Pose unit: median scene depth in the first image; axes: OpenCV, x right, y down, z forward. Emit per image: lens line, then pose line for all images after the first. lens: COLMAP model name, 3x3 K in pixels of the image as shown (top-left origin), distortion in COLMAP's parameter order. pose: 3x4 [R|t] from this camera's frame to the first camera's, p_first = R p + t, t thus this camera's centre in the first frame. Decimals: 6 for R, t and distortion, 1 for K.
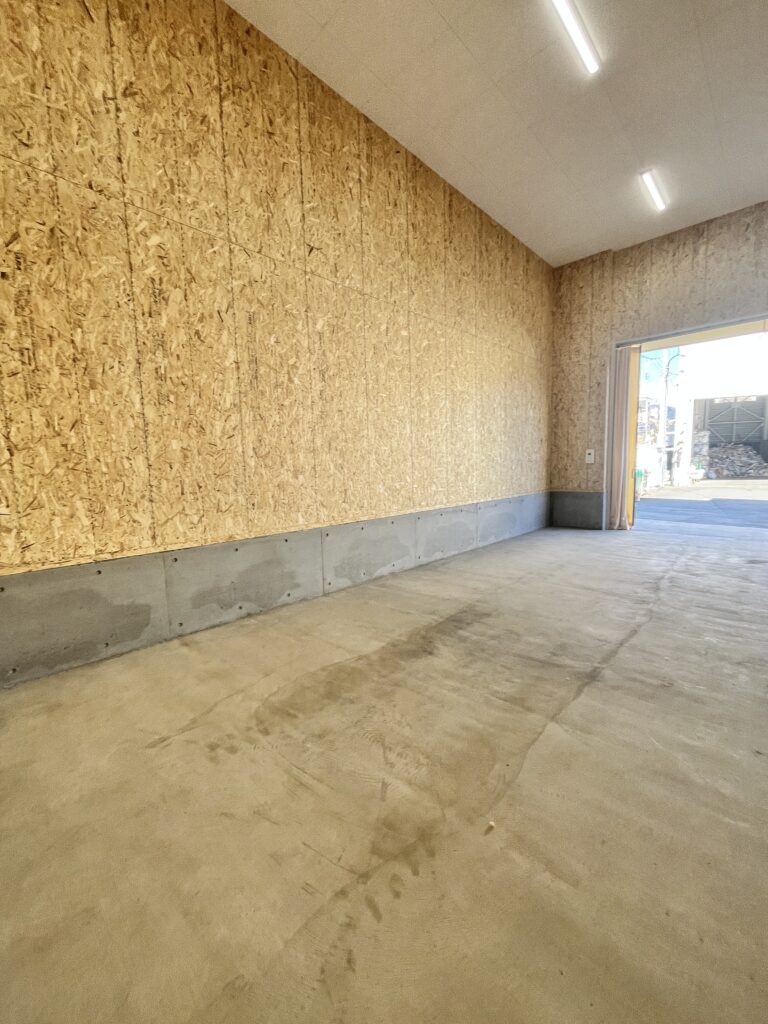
lens RADIAL K [[413.6, 0, 389.3], [0, 413.6, 512.0], [0, 0, 1]] dist [-0.003798, -0.000233]
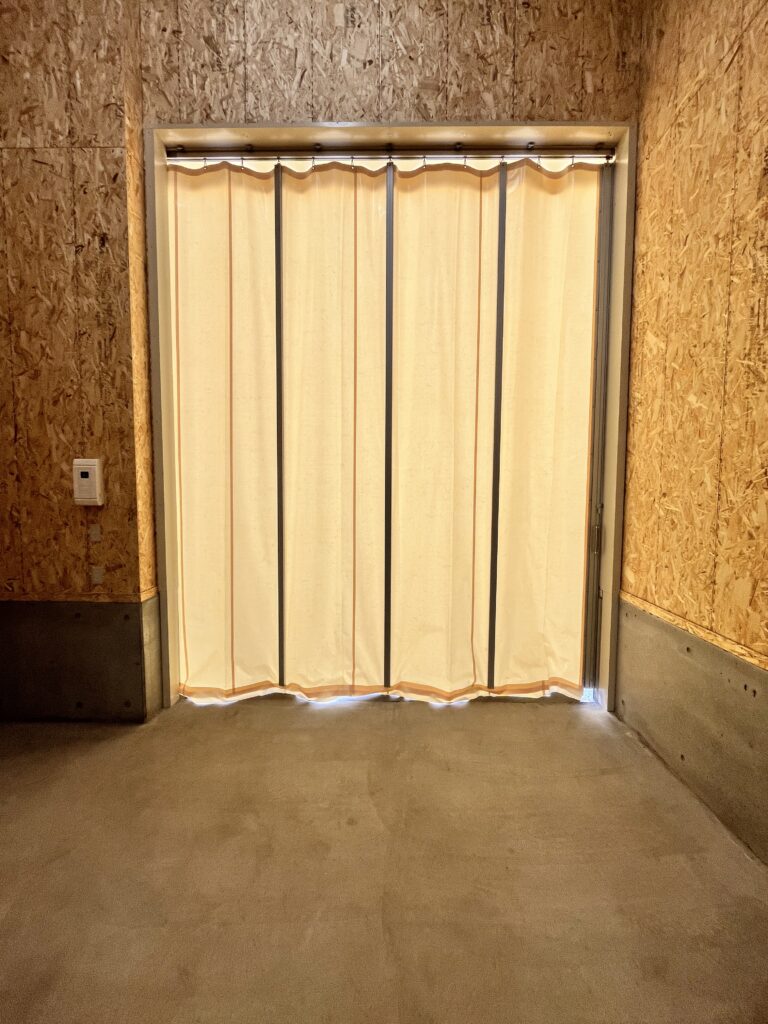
lens RADIAL K [[413.6, 0, 385.3], [0, 413.6, 513.6], [0, 0, 1]] dist [-0.003798, -0.000233]
pose [[0.730253, -0.009327, 0.683113, 0.442299], [0.054084, 0.997558, -0.044196, -0.088814], [-0.681033, 0.069219, 0.728974, 0.648411]]
